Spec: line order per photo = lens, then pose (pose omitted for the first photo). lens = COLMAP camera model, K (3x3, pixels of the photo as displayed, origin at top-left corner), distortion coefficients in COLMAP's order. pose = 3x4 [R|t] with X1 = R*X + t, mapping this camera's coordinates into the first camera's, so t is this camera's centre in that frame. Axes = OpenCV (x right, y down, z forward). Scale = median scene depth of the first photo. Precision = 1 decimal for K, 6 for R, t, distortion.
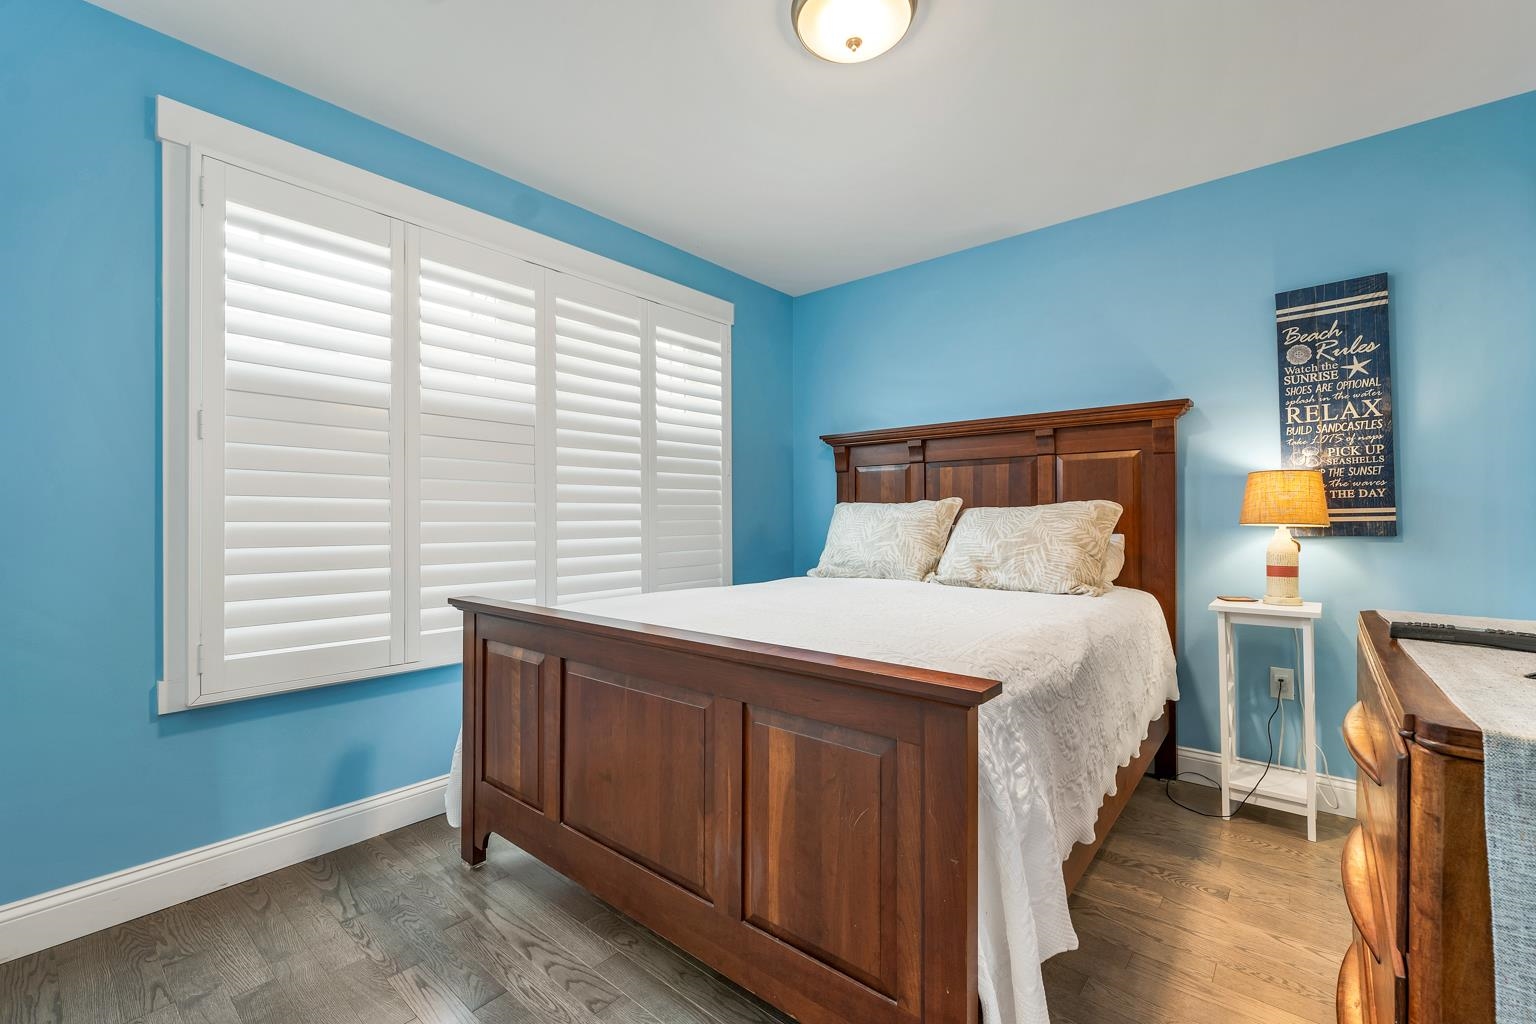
lens RADIAL K [[635.3, 0, 766.9], [0, 635.3, 511.4], [0, 0, 1]] dist [0.002764, -0.000007]
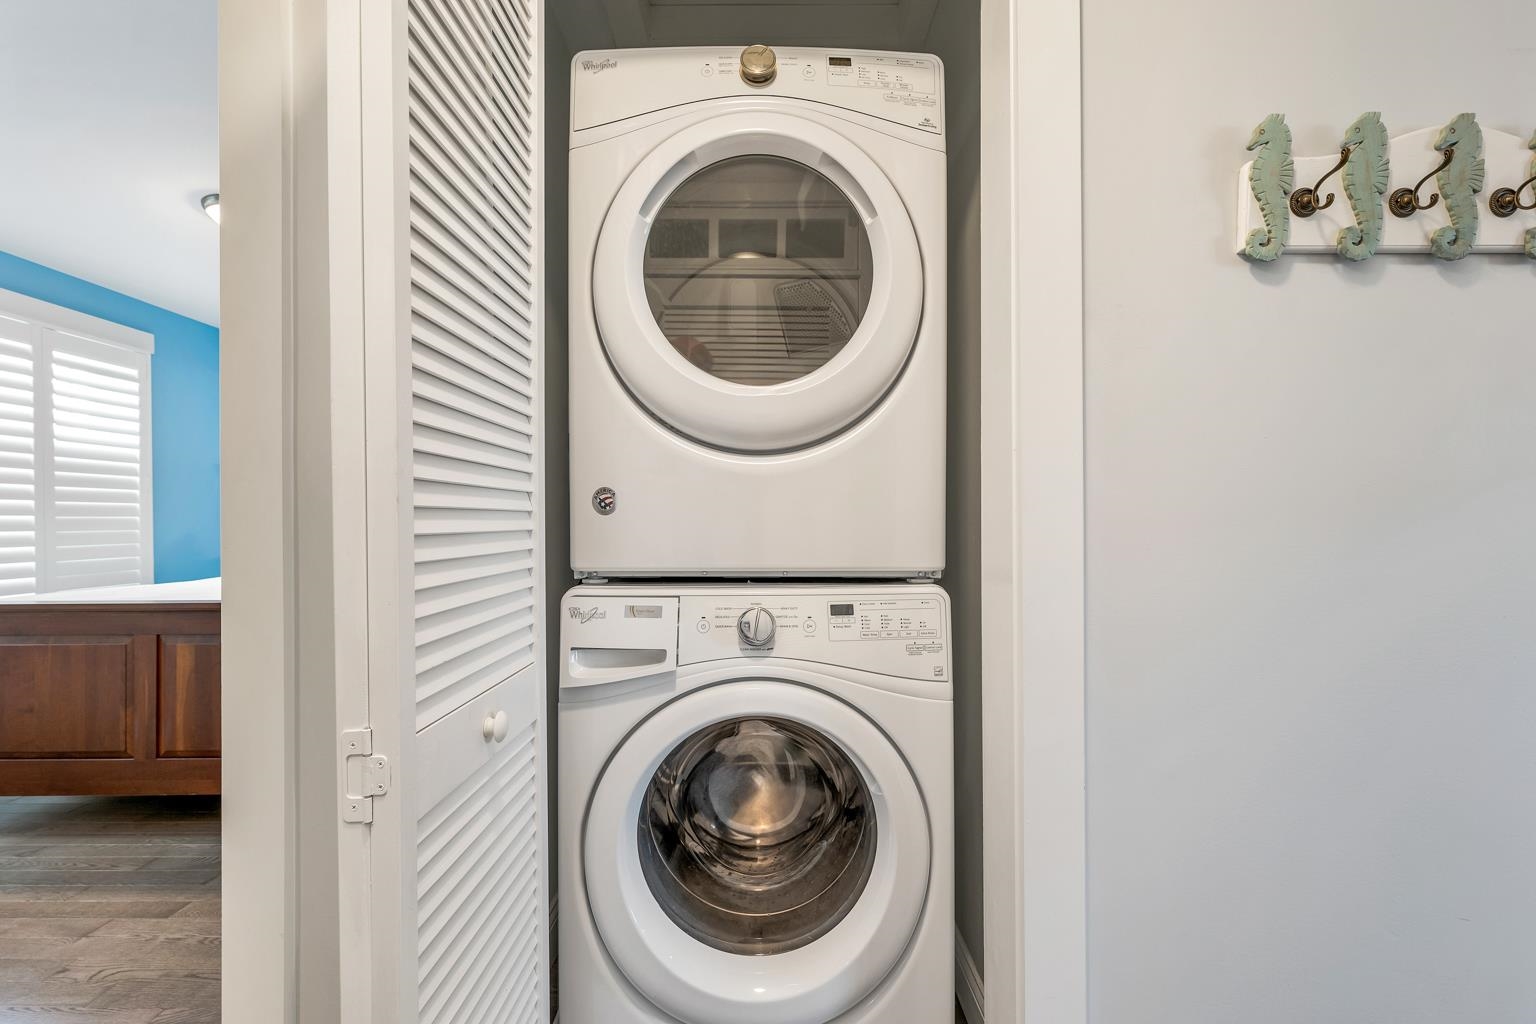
lens RADIAL K [[635.3, 0, 767.4], [0, 635.3, 525.5], [0, 0, 1]] dist [0.002764, -0.000007]
pose [[0.760377, -0.002674, 0.649477, 0.070023], [-0.005352, 0.999932, 0.010383, -0.021686], [-0.649460, -0.011371, 0.760310, -0.981157]]
